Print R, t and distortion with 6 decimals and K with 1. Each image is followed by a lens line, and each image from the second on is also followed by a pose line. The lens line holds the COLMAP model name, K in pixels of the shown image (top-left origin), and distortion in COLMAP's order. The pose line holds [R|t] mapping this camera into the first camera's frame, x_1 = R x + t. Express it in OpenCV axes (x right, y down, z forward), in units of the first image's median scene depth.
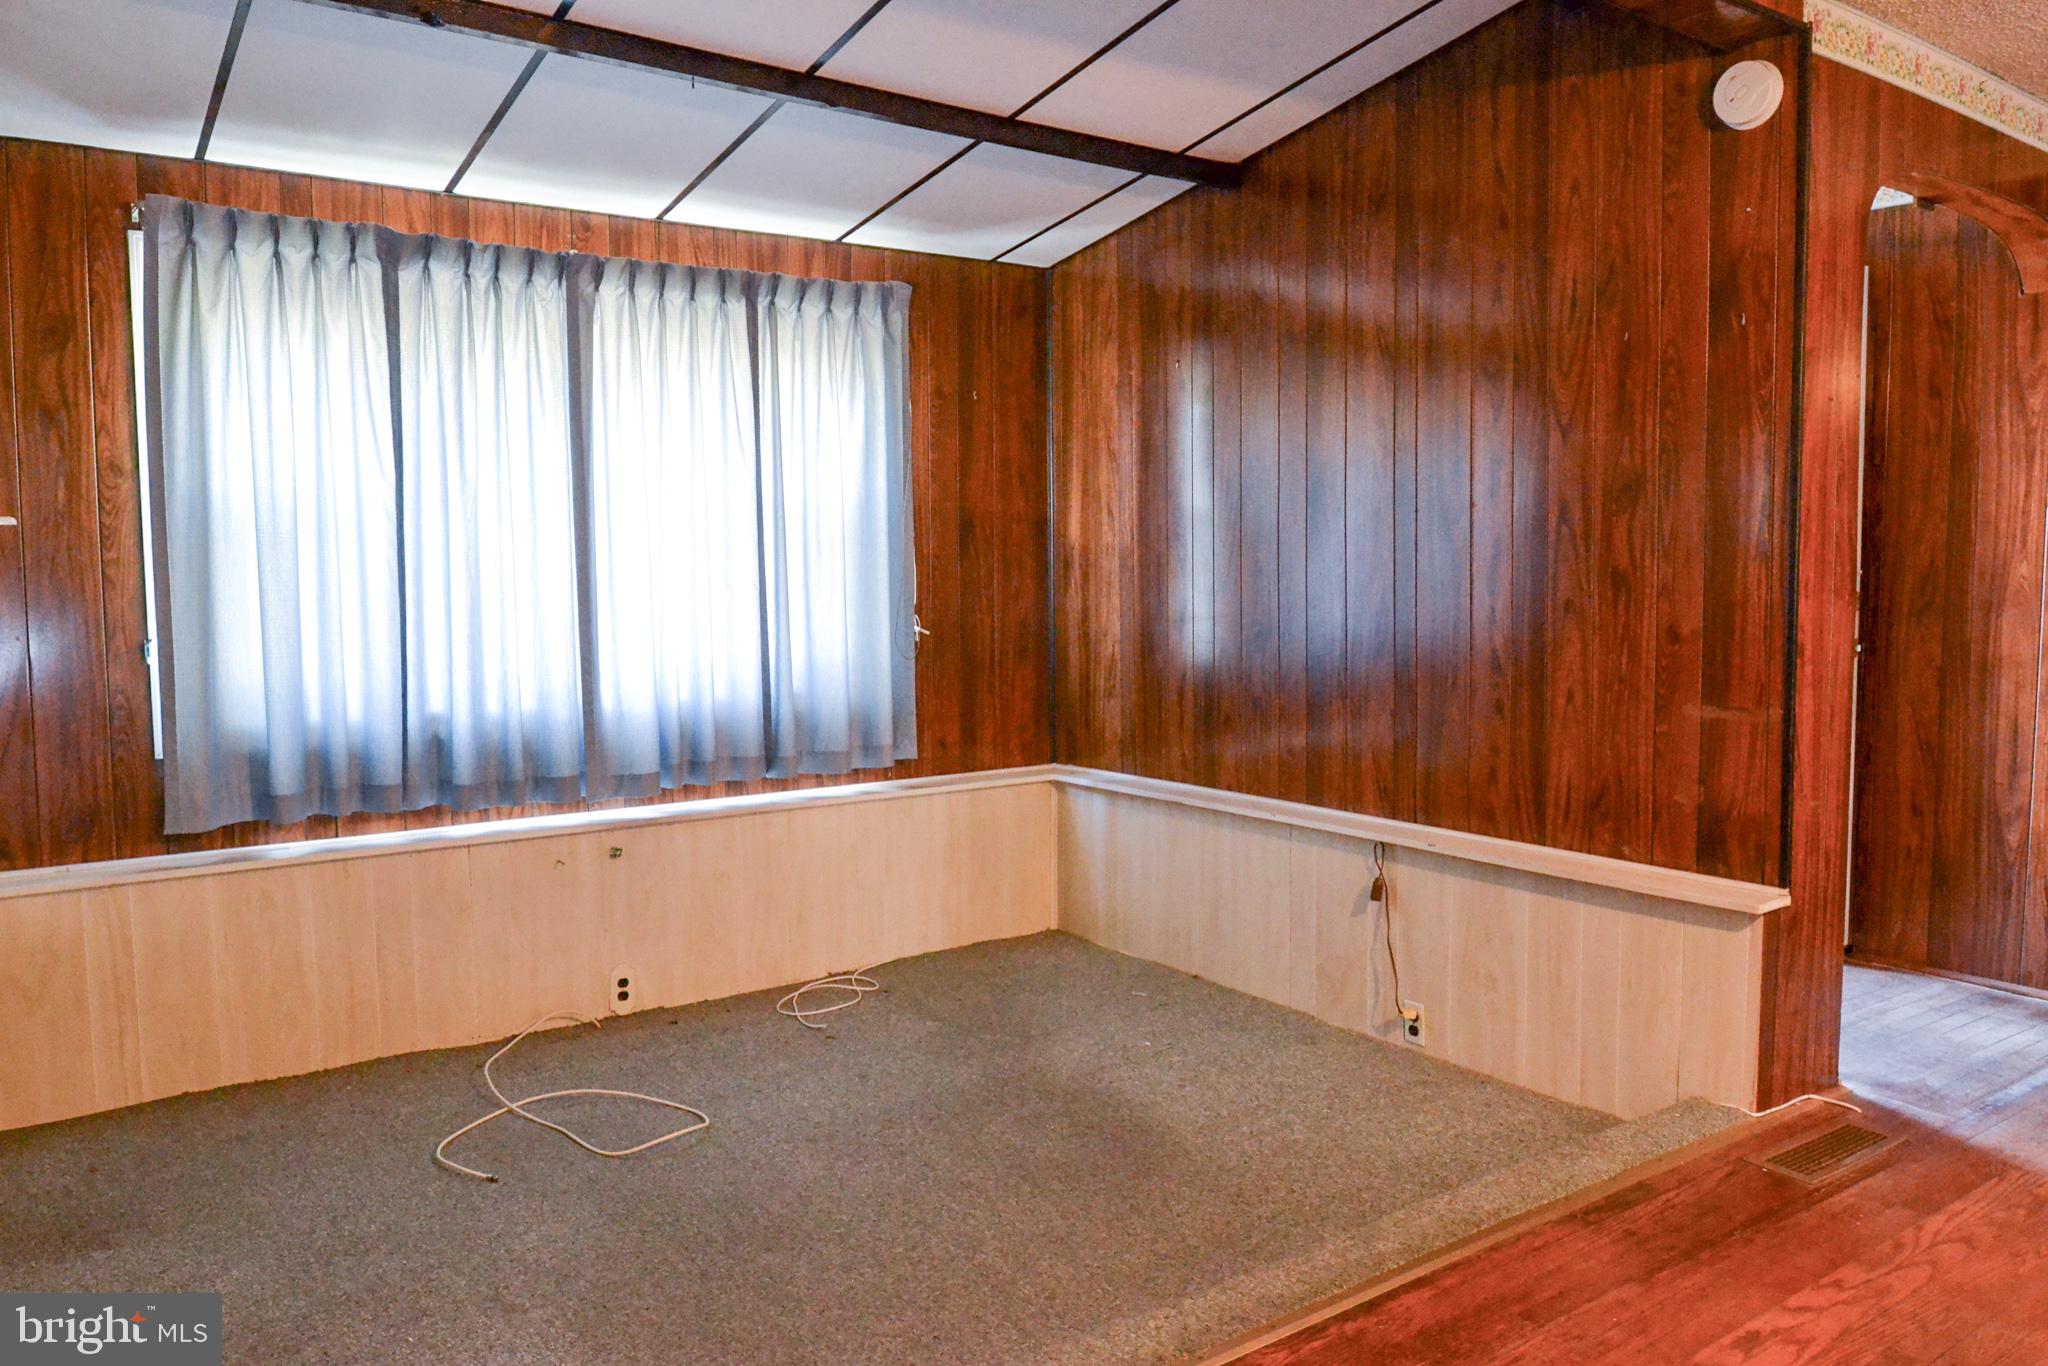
lens RADIAL K [[1463.2, 0, 1023.0], [0, 1463.2, 693.5], [0, 0, 1]] dist [-0.003138, -0.010635]
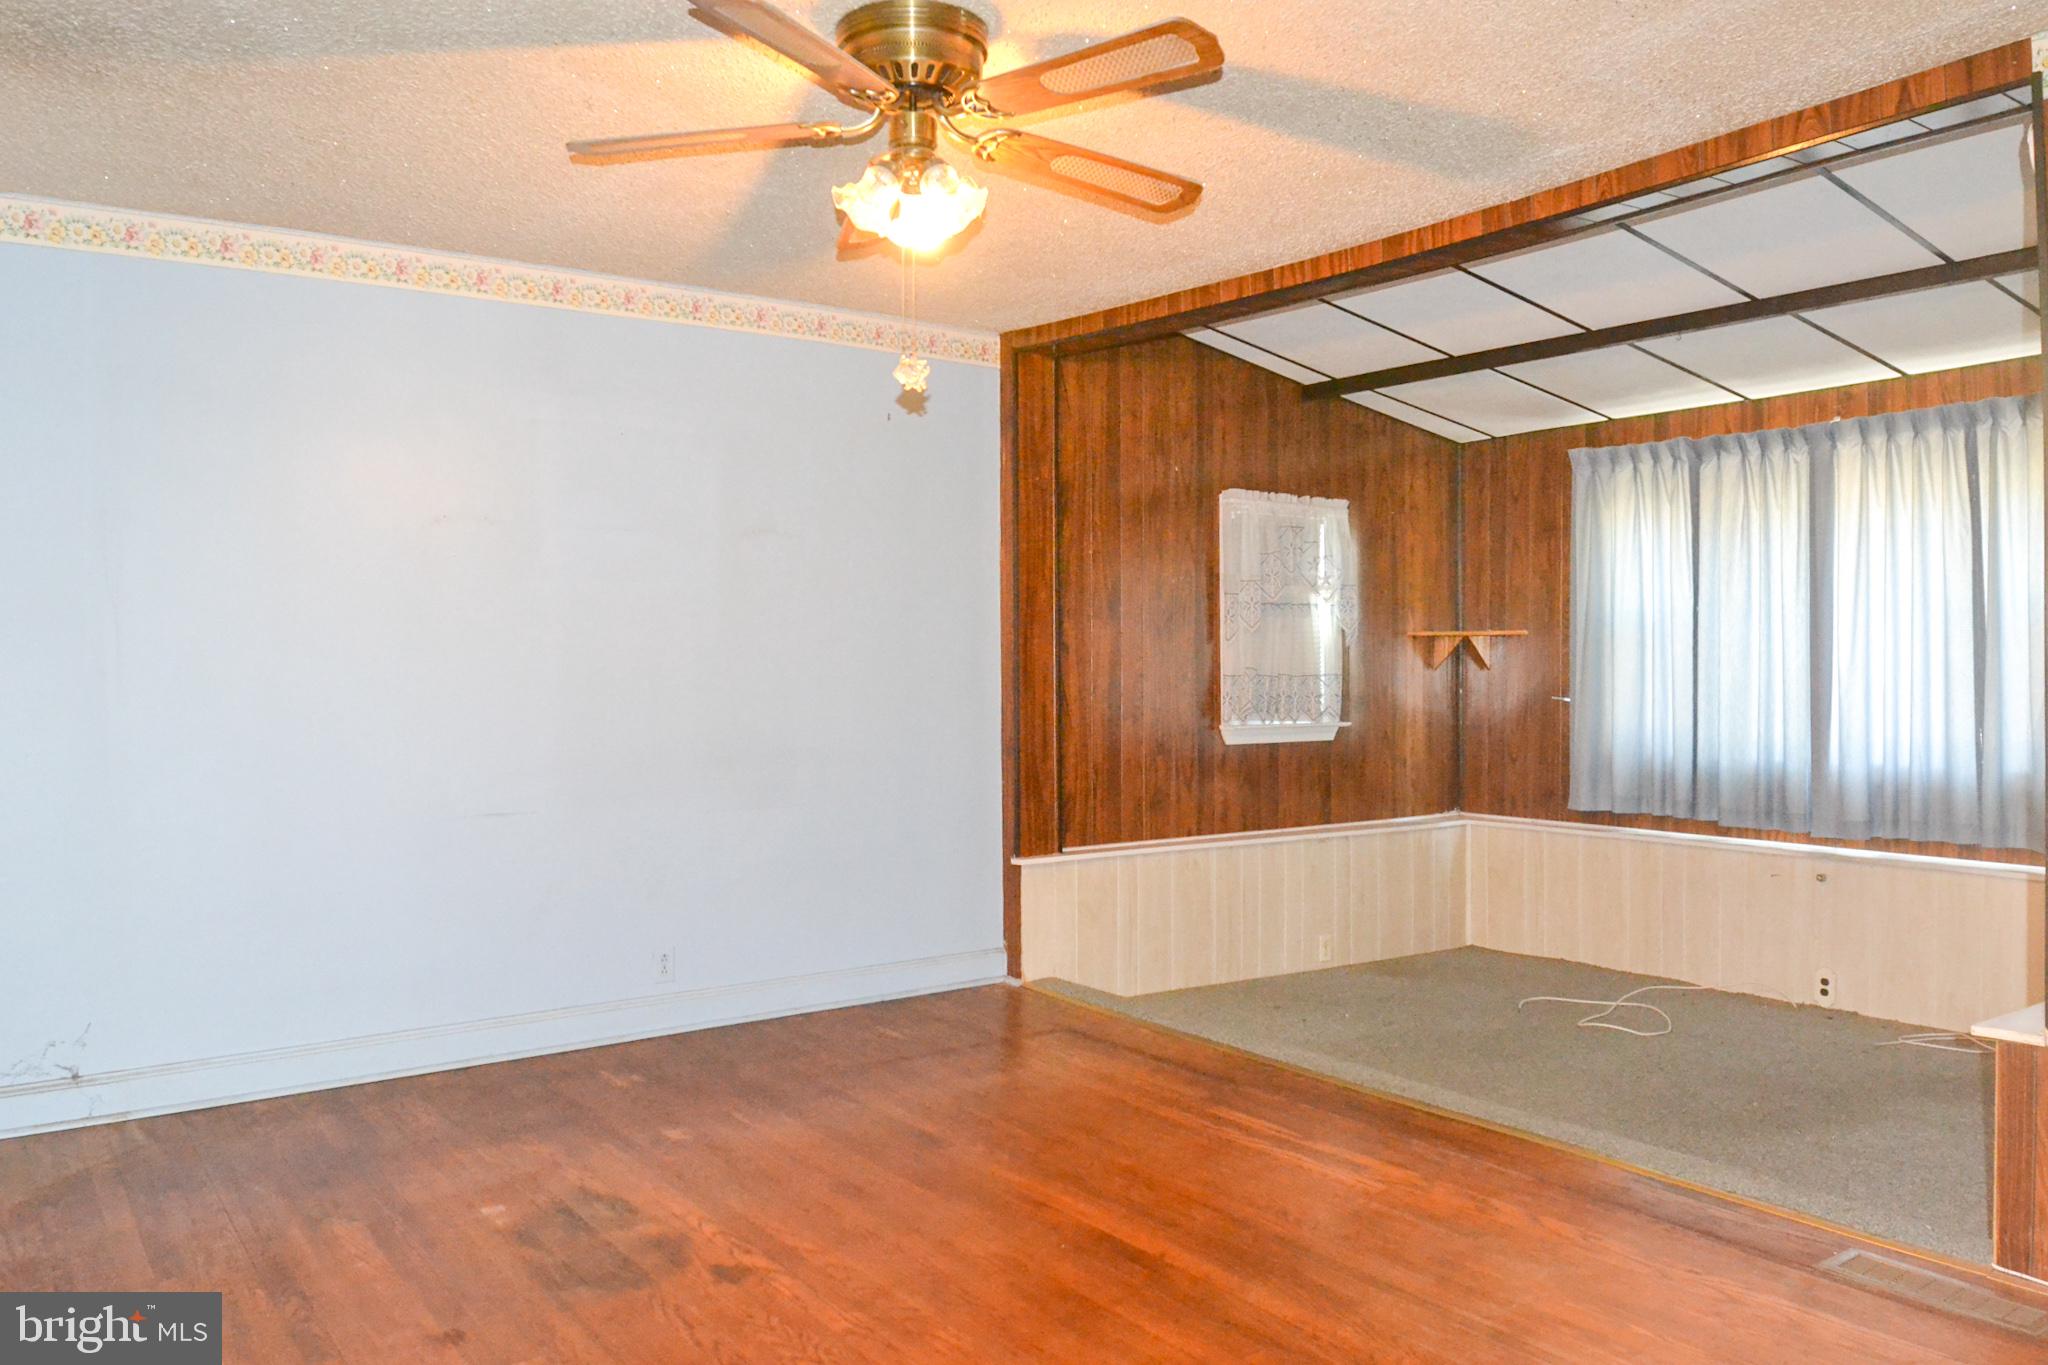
lens RADIAL K [[1463.2, 0, 1023.1], [0, 1463.2, 670.3], [0, 0, 1]] dist [-0.003138, -0.010635]
pose [[0.020932, 0.011810, -0.999711, 1.036070], [-0.091837, 0.995725, 0.009840, -0.022923], [0.995554, 0.091605, 0.021928, 0.264069]]
